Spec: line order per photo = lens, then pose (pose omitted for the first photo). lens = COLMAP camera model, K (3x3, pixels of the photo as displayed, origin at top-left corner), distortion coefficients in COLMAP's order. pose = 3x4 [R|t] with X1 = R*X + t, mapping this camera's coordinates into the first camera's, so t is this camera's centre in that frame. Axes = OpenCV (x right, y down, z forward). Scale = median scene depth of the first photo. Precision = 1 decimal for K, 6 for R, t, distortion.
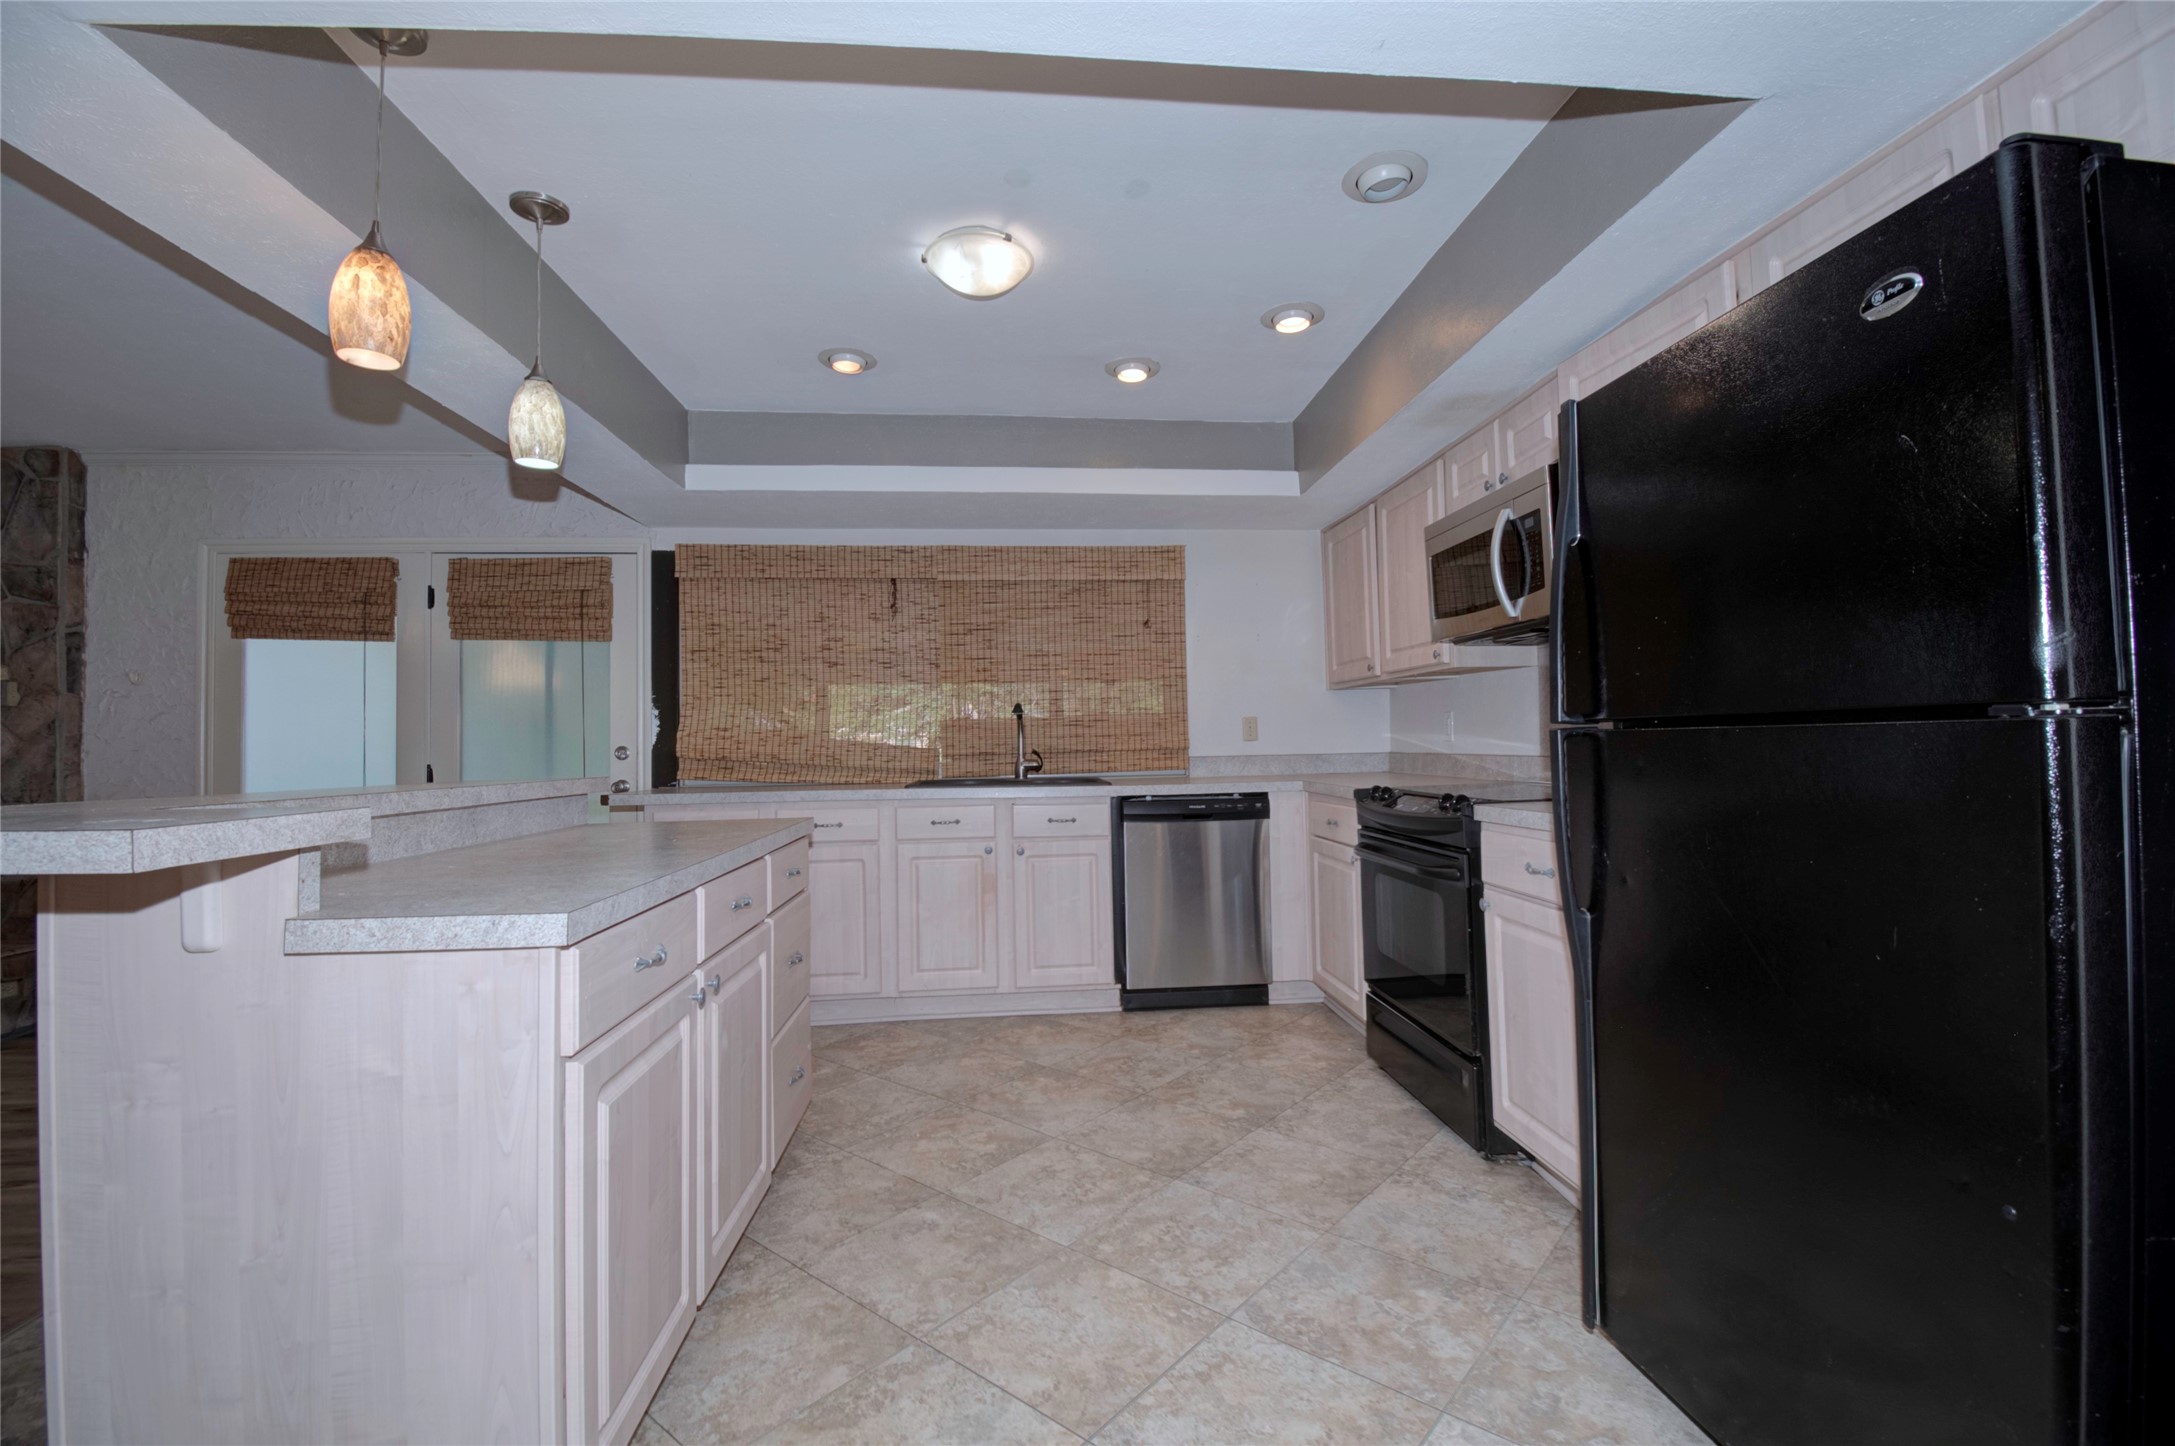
lens RADIAL K [[970.1, 0, 1107.9], [0, 970.1, 725.8], [0, 0, 1]] dist [0.012187, -0.019874]
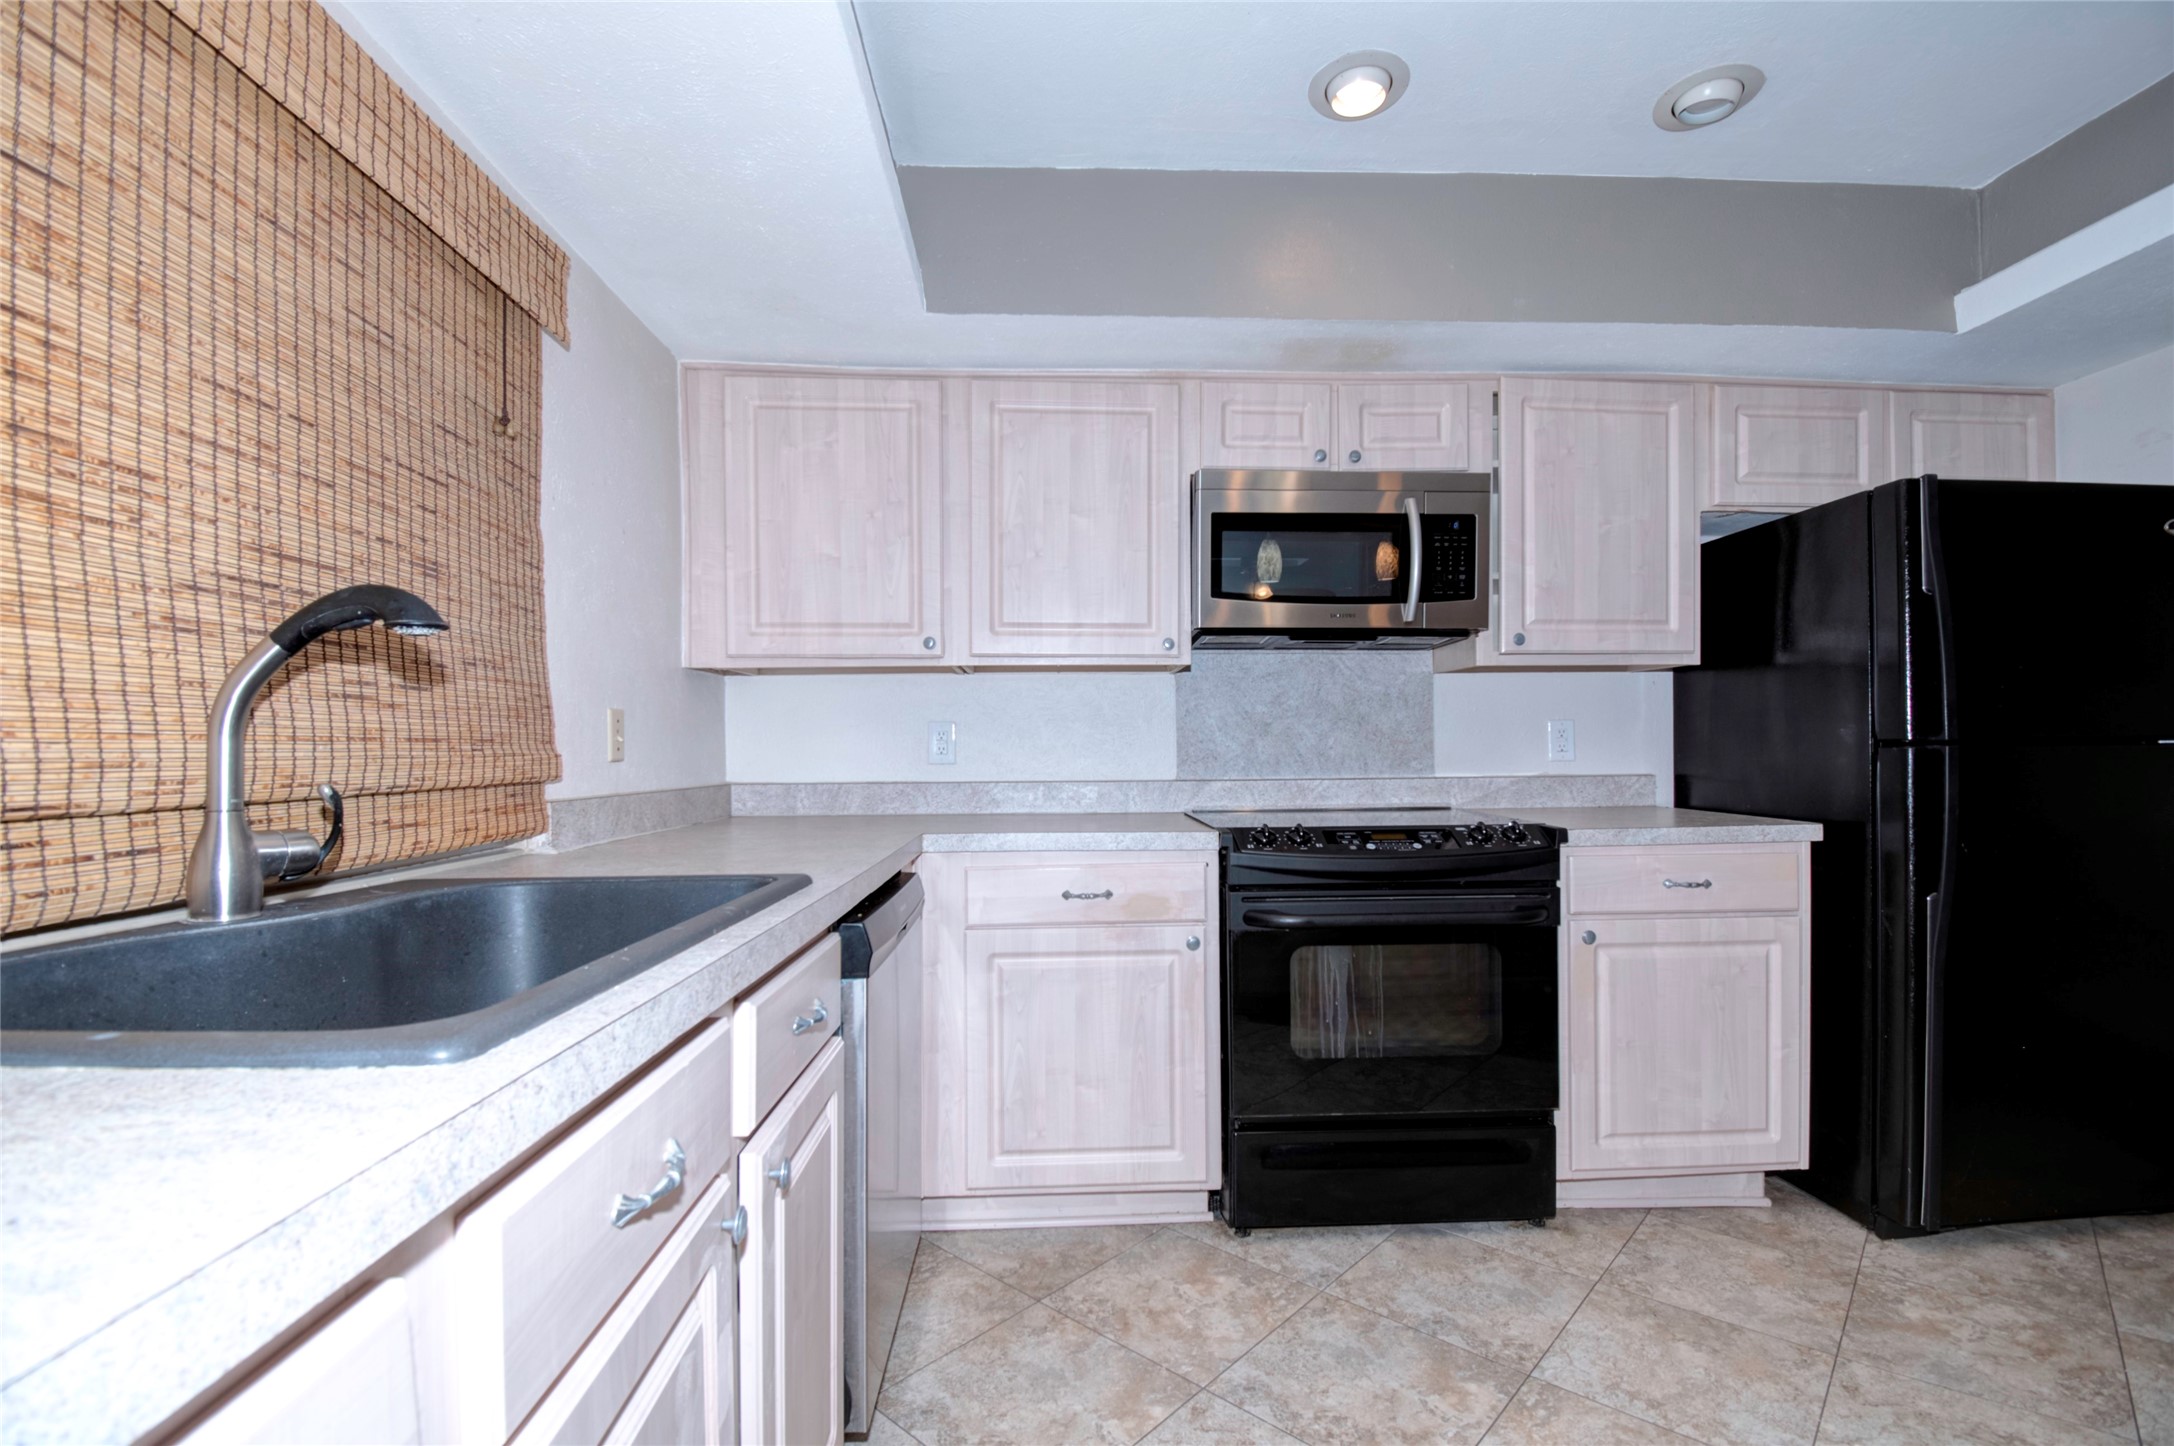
lens RADIAL K [[969.6, 0, 1095.4], [0, 969.6, 745.1], [0, 0, 1]] dist [0.012187, -0.019874]
pose [[0.028988, 0.027614, 0.999198, -0.326262], [-0.017452, 0.999480, -0.027115, 0.020711], [-0.999427, -0.016652, 0.029455, 0.852480]]
